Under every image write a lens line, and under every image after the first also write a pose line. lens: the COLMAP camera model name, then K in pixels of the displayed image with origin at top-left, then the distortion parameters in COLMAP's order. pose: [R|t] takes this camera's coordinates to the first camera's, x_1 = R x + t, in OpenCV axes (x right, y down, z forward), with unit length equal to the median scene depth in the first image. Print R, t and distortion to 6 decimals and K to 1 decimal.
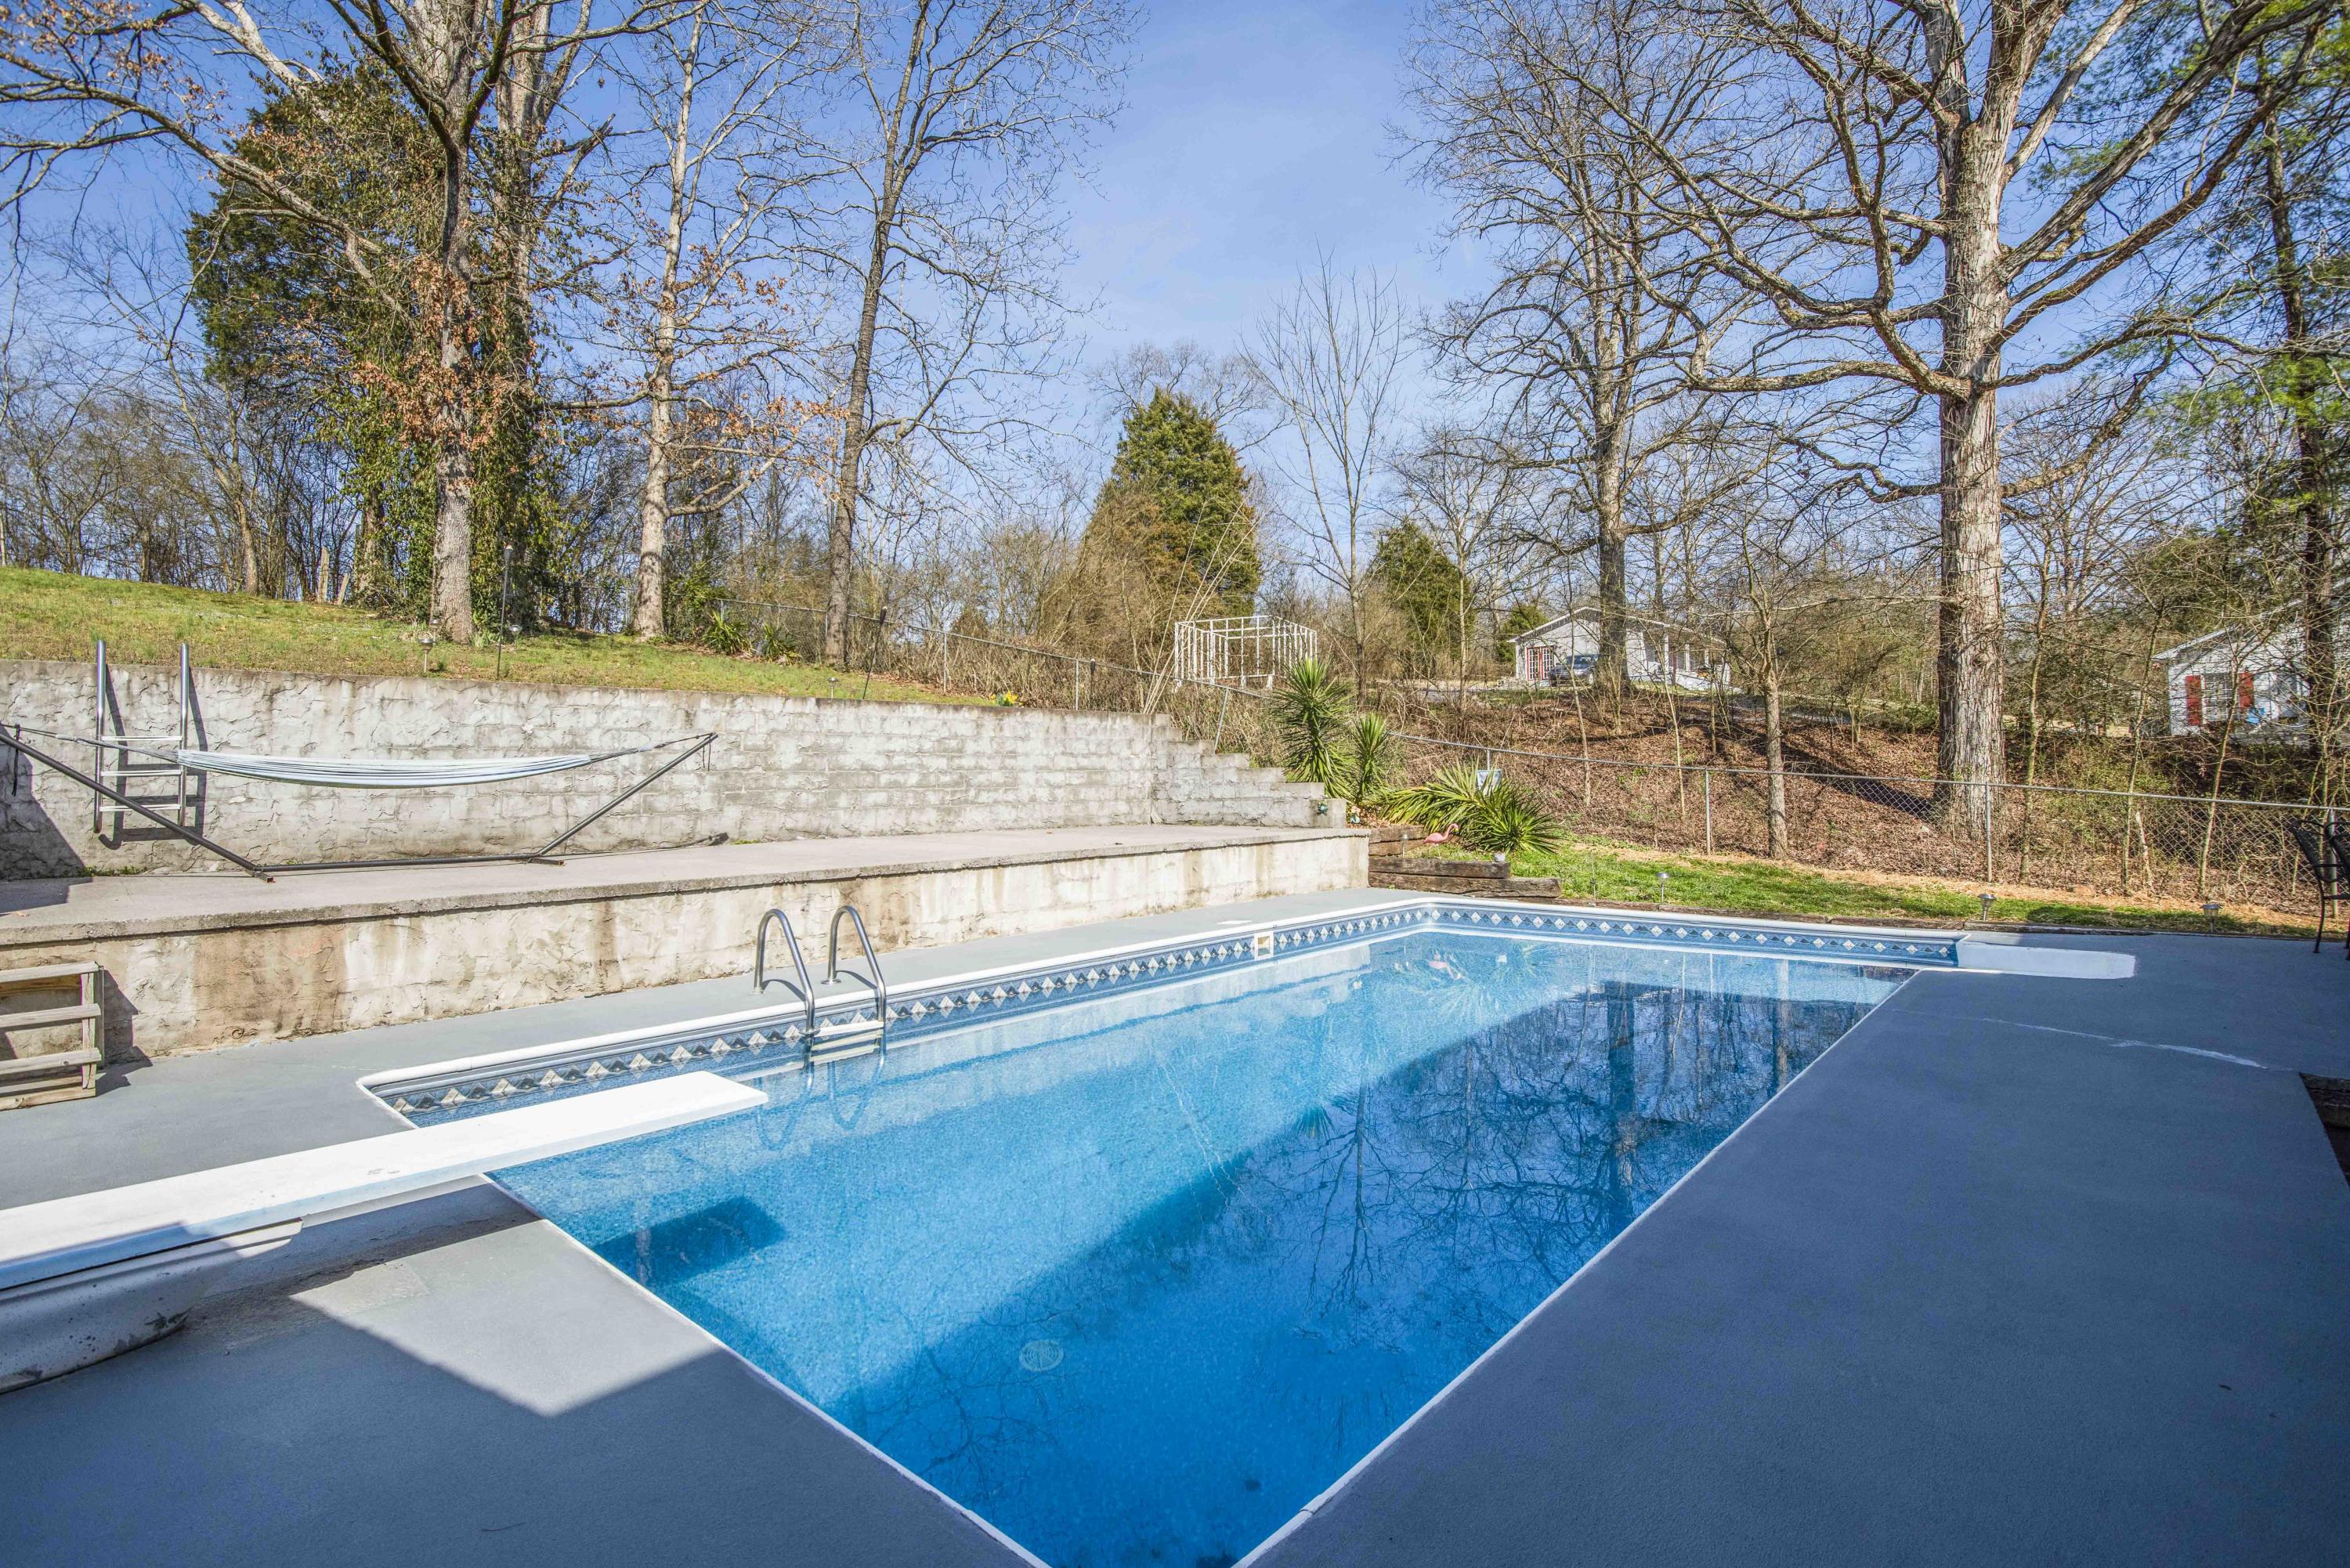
lens RADIAL K [[1076.4, 0, 1132.1], [0, 1076.4, 817.3], [0, 0, 1]] dist [-0.020772, -0.008505]
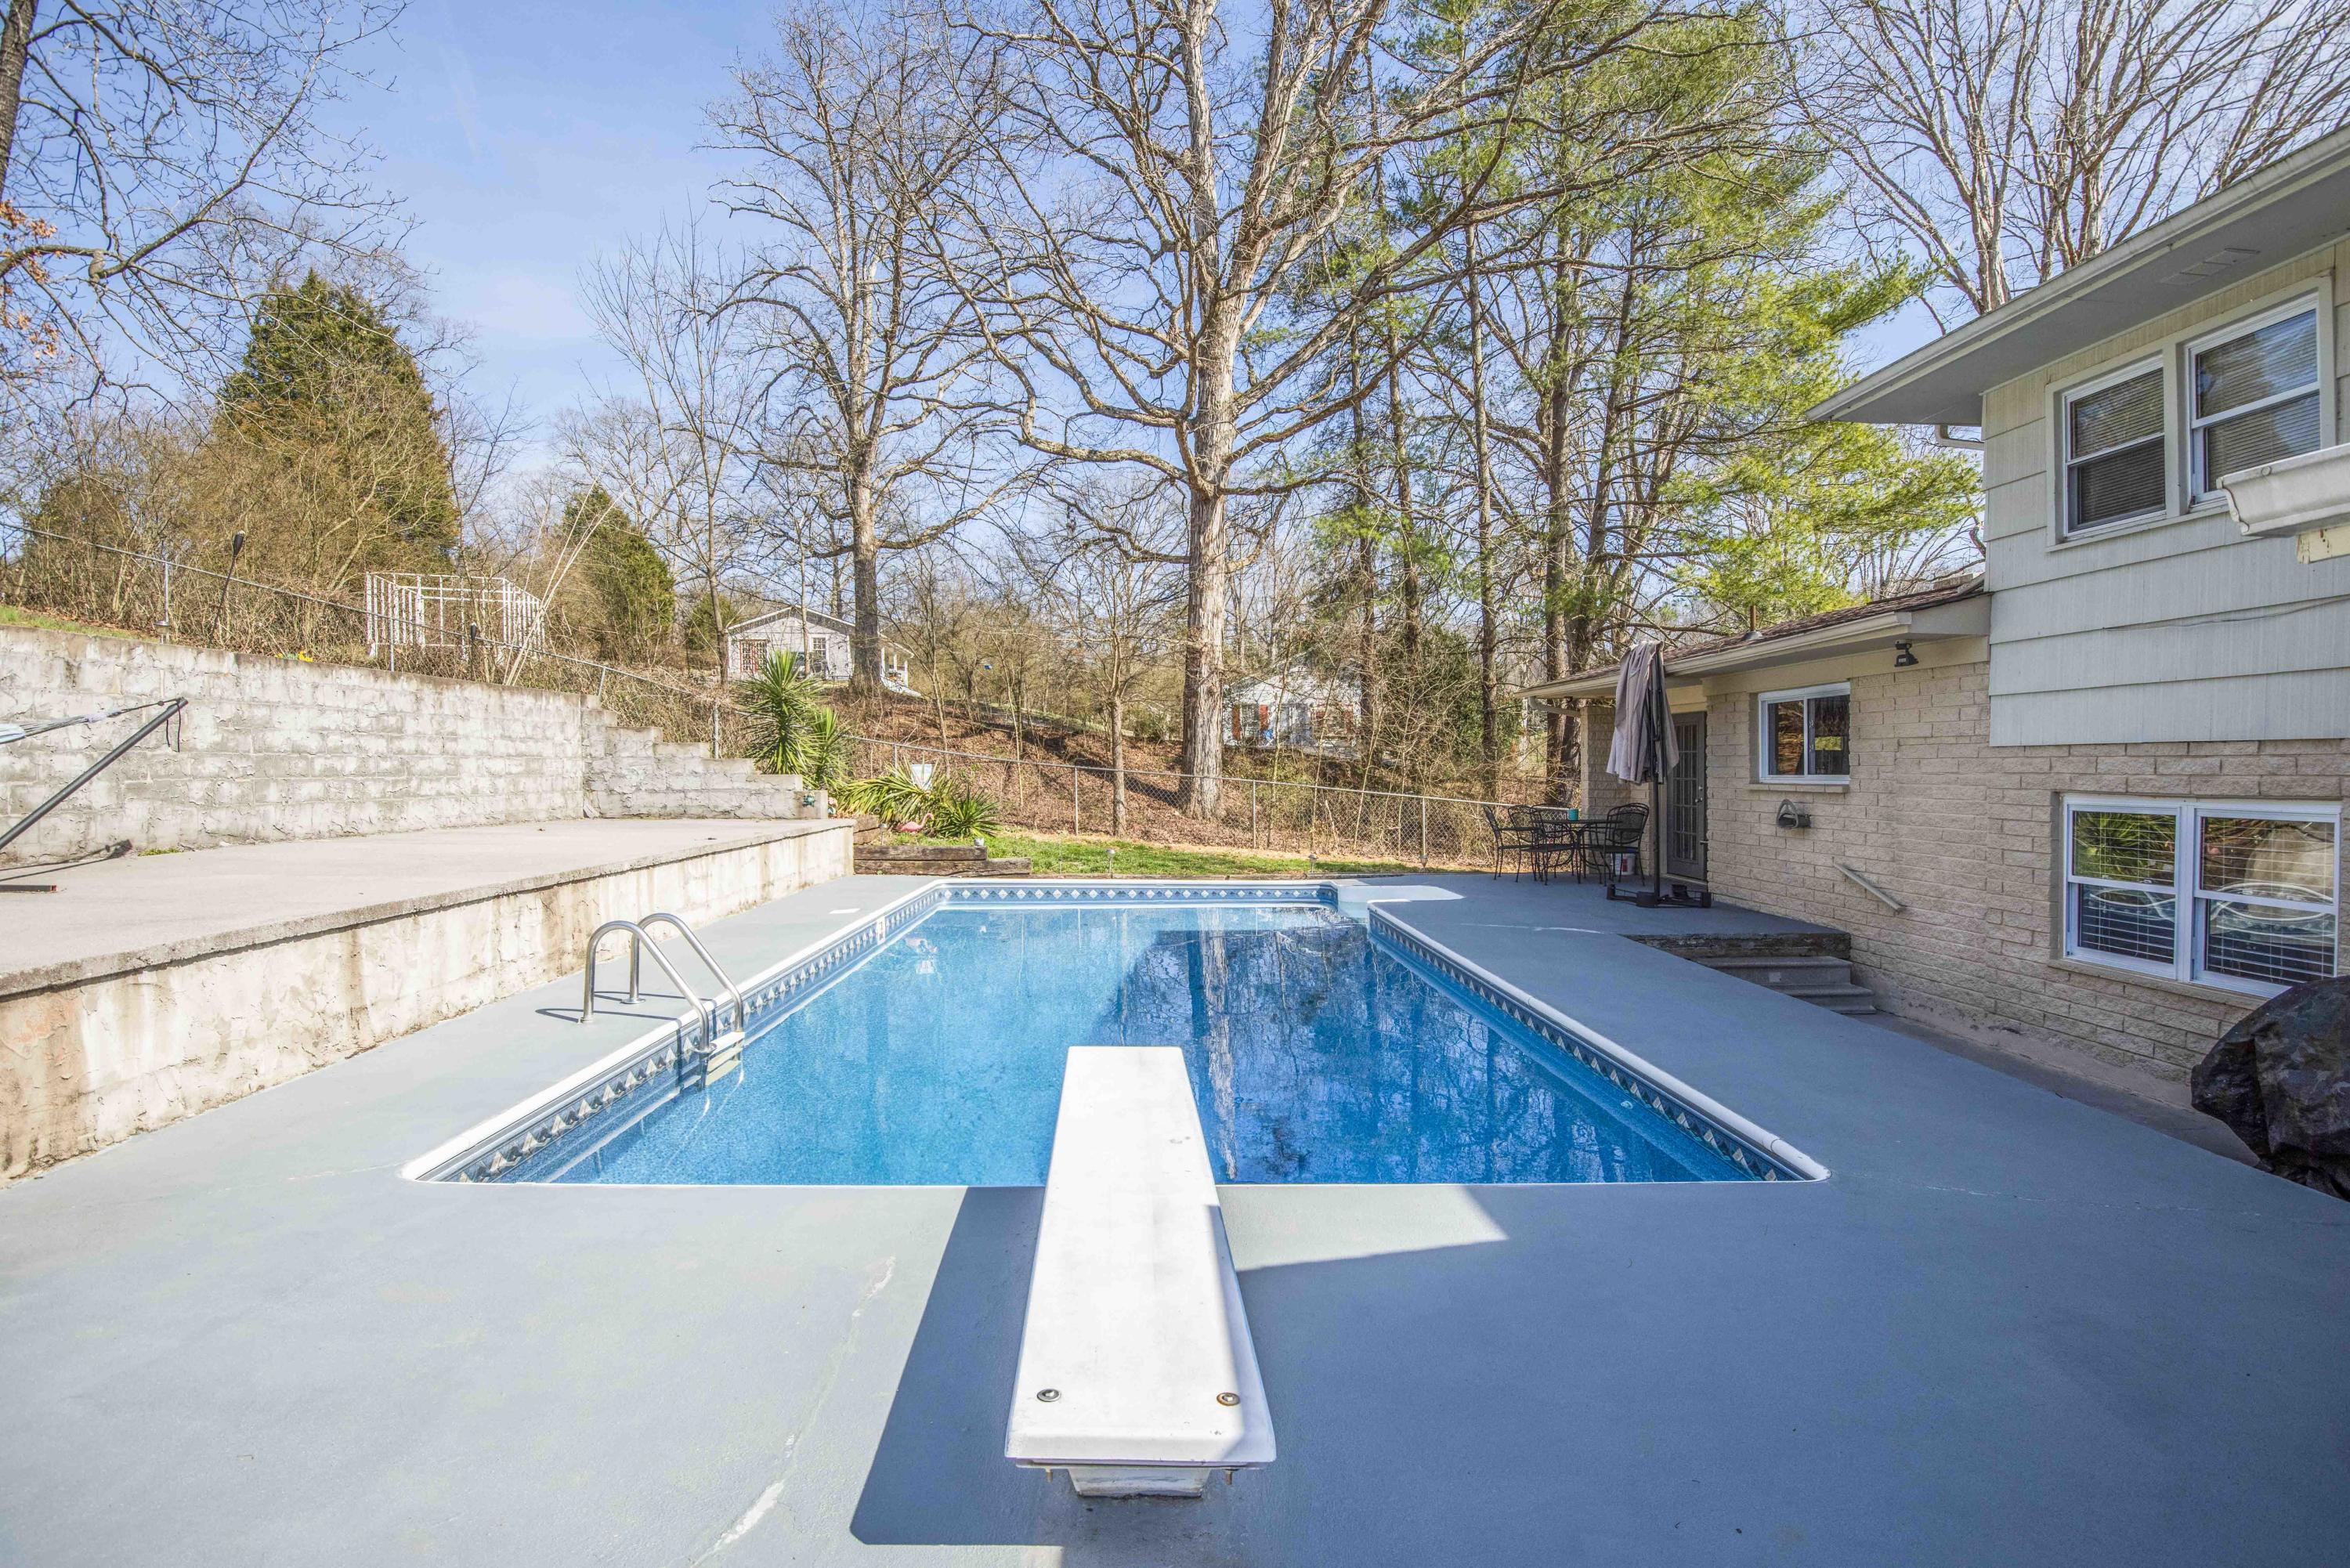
lens RADIAL K [[1076.4, 0, 1107.2], [0, 1076.4, 880.7], [0, 0, 1]] dist [-0.020772, -0.008505]
pose [[0.737599, -0.053342, 0.673128, -0.313173], [0.007448, 0.997457, 0.070881, -0.002144], [-0.675198, -0.047268, 0.736121, 0.051125]]
